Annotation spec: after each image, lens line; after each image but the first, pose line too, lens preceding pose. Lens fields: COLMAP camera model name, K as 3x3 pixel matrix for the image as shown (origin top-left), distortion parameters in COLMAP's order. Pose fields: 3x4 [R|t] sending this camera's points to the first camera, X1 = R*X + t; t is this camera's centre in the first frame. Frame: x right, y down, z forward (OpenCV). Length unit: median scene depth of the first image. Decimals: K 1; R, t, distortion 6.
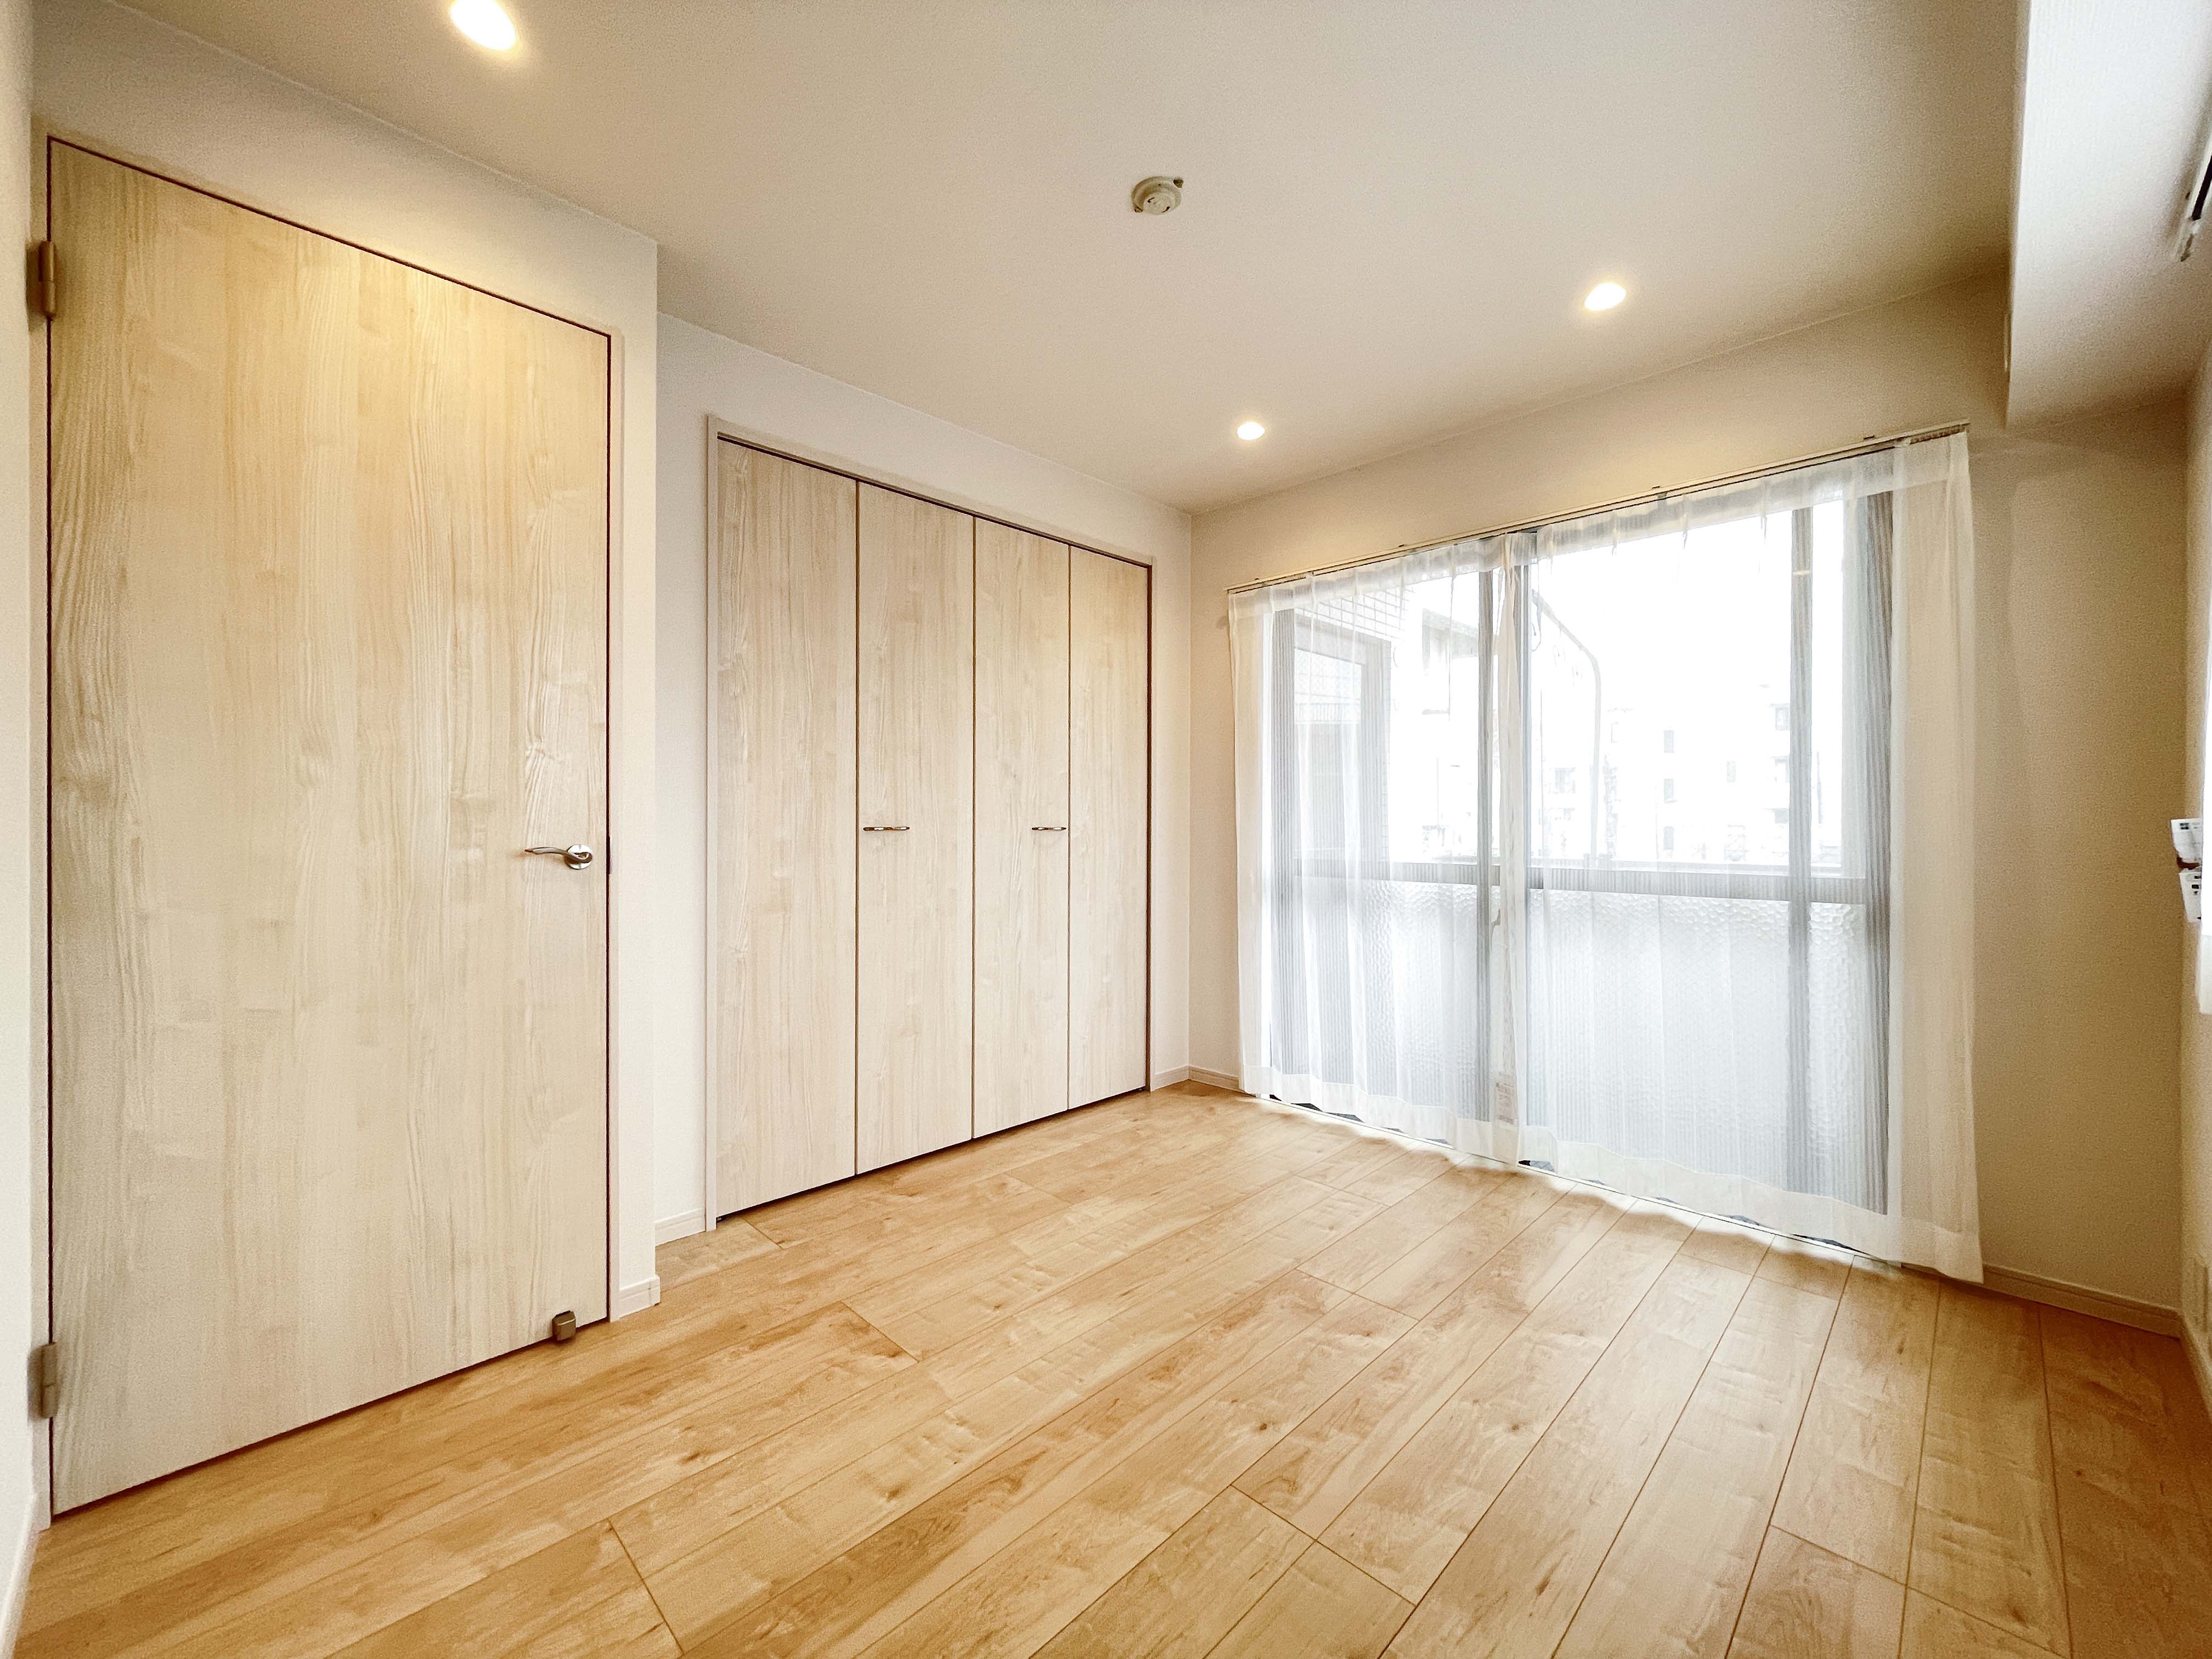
lens RADIAL K [[886.3, 0, 1105.0], [0, 886.3, 826.6], [0, 0, 1]] dist [-0.001209, -0.000002]
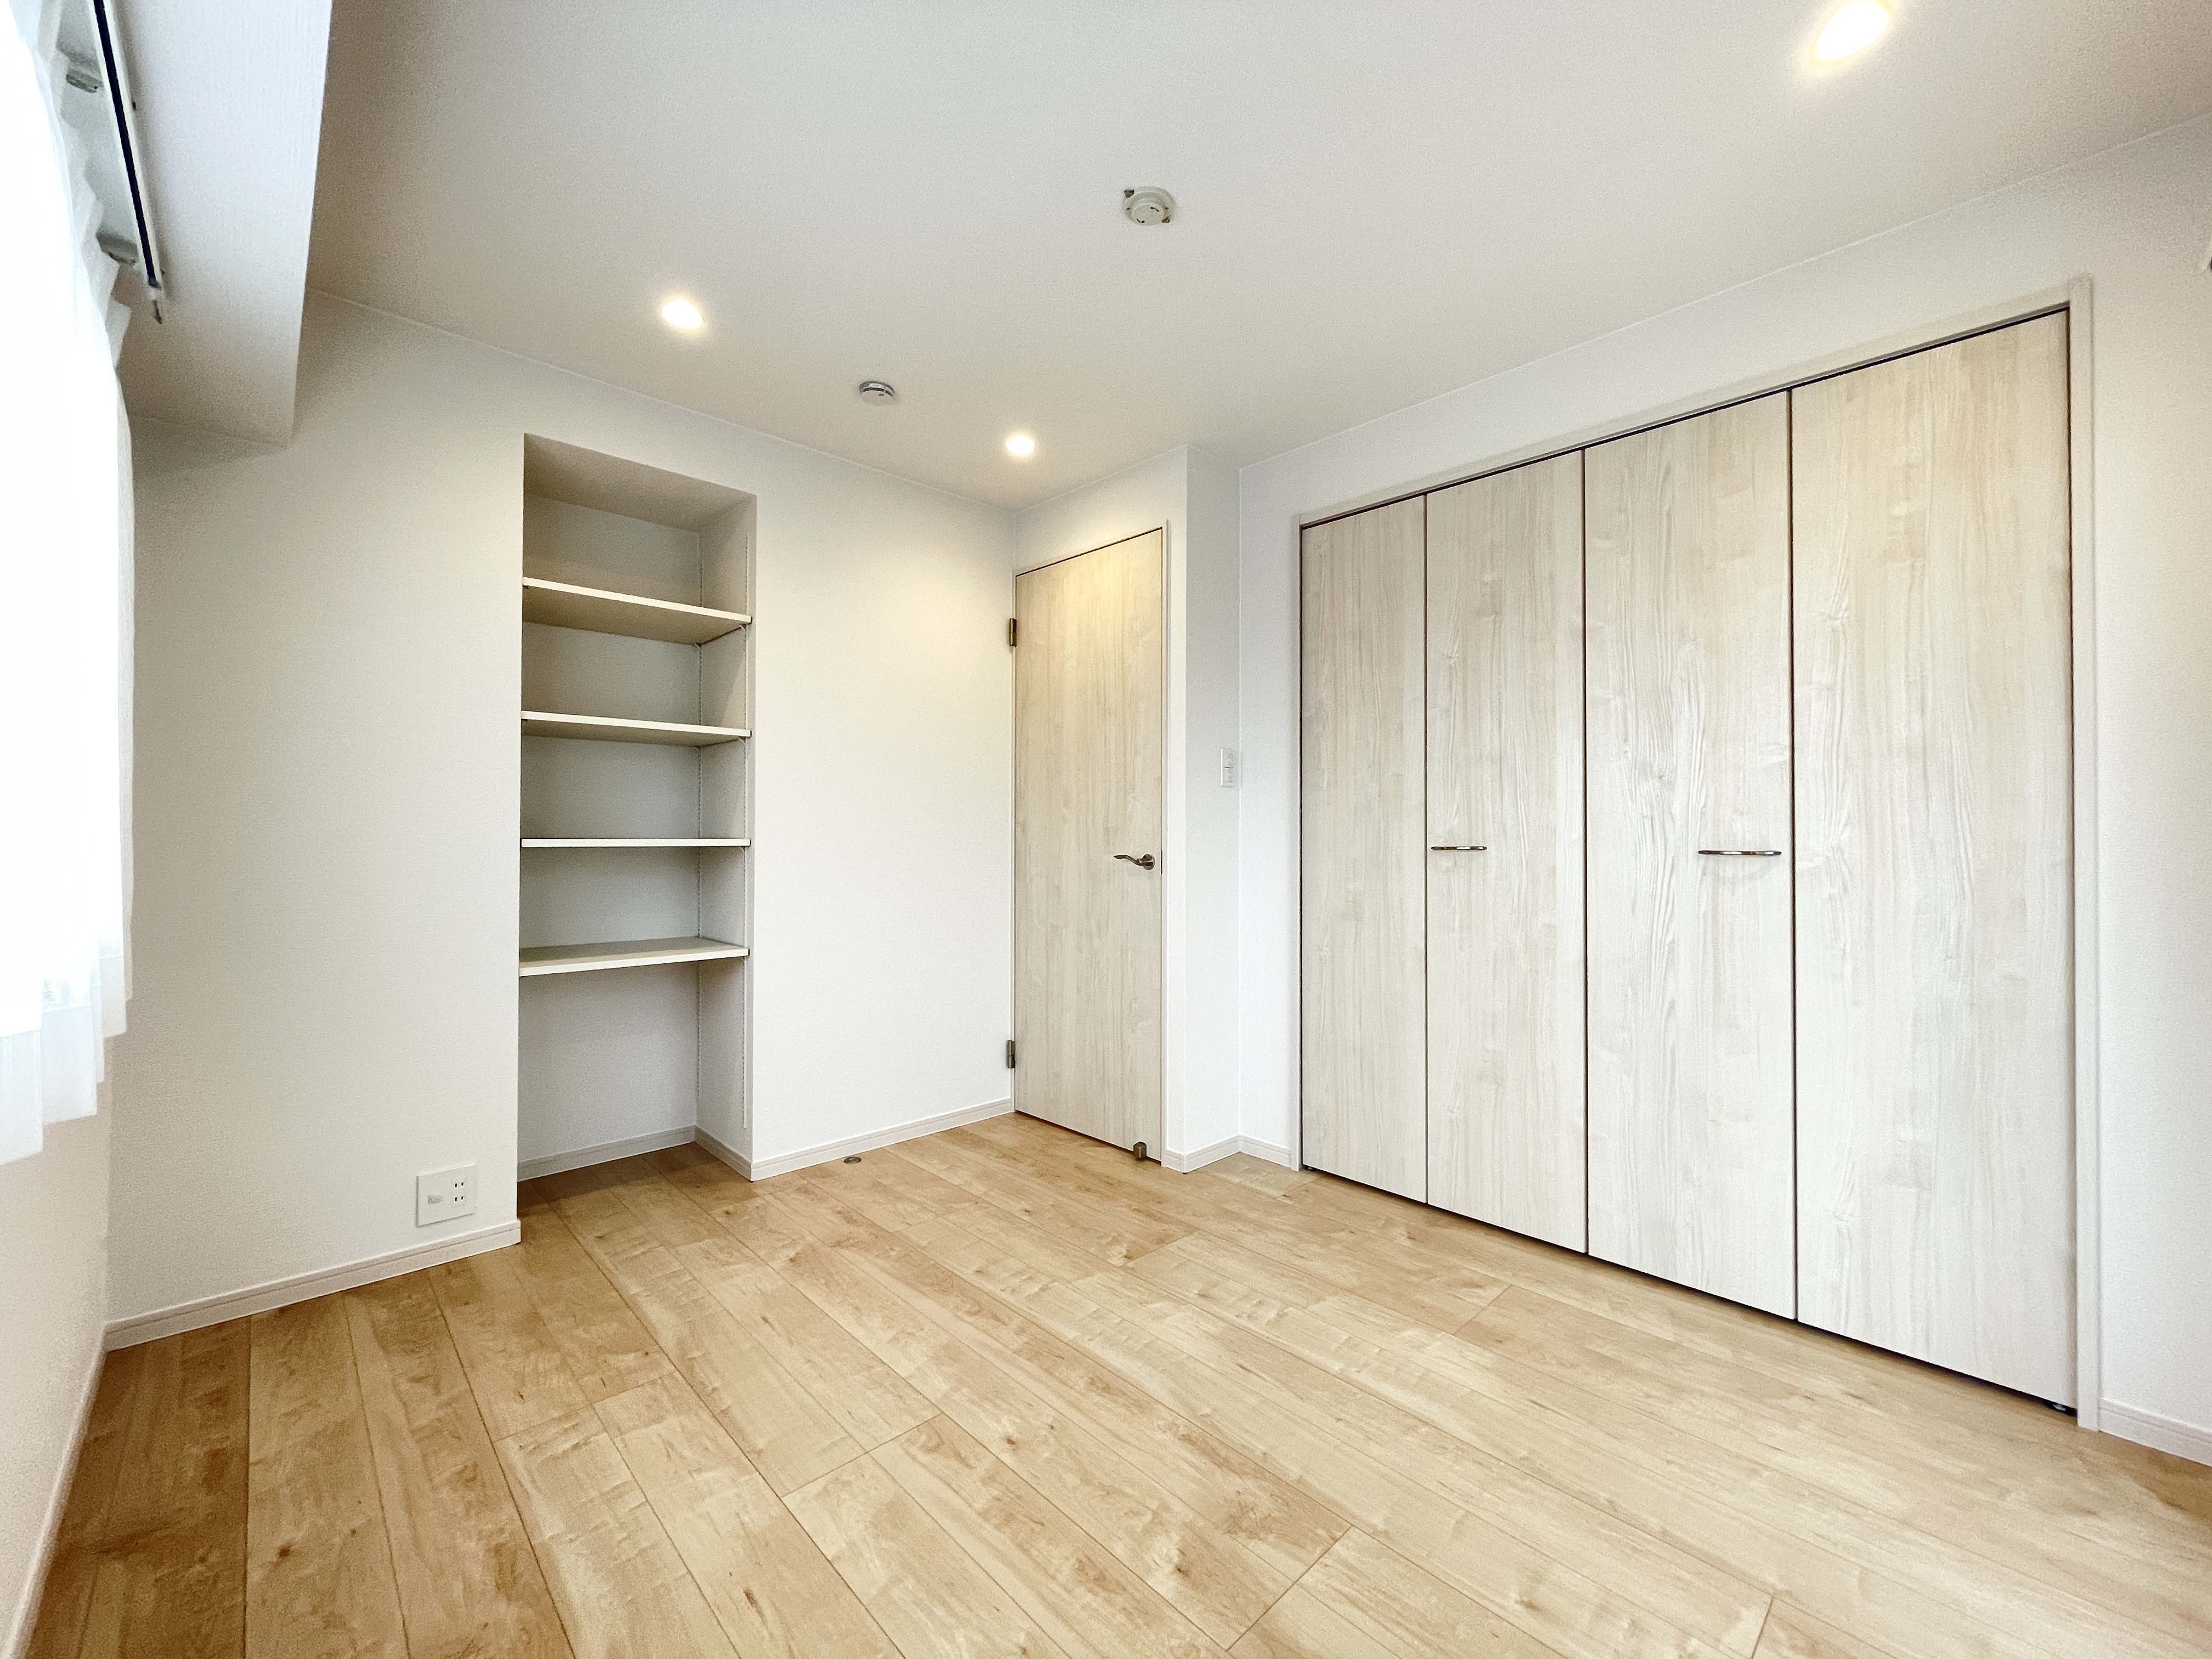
lens RADIAL K [[886.3, 0, 1105.0], [0, 886.3, 826.6], [0, 0, 1]] dist [-0.001209, -0.000002]
pose [[-0.019358, -0.010997, -0.999752, 0.867848], [-0.006905, 0.999917, -0.010865, -0.010066], [0.999789, 0.006692, -0.019433, 0.815547]]
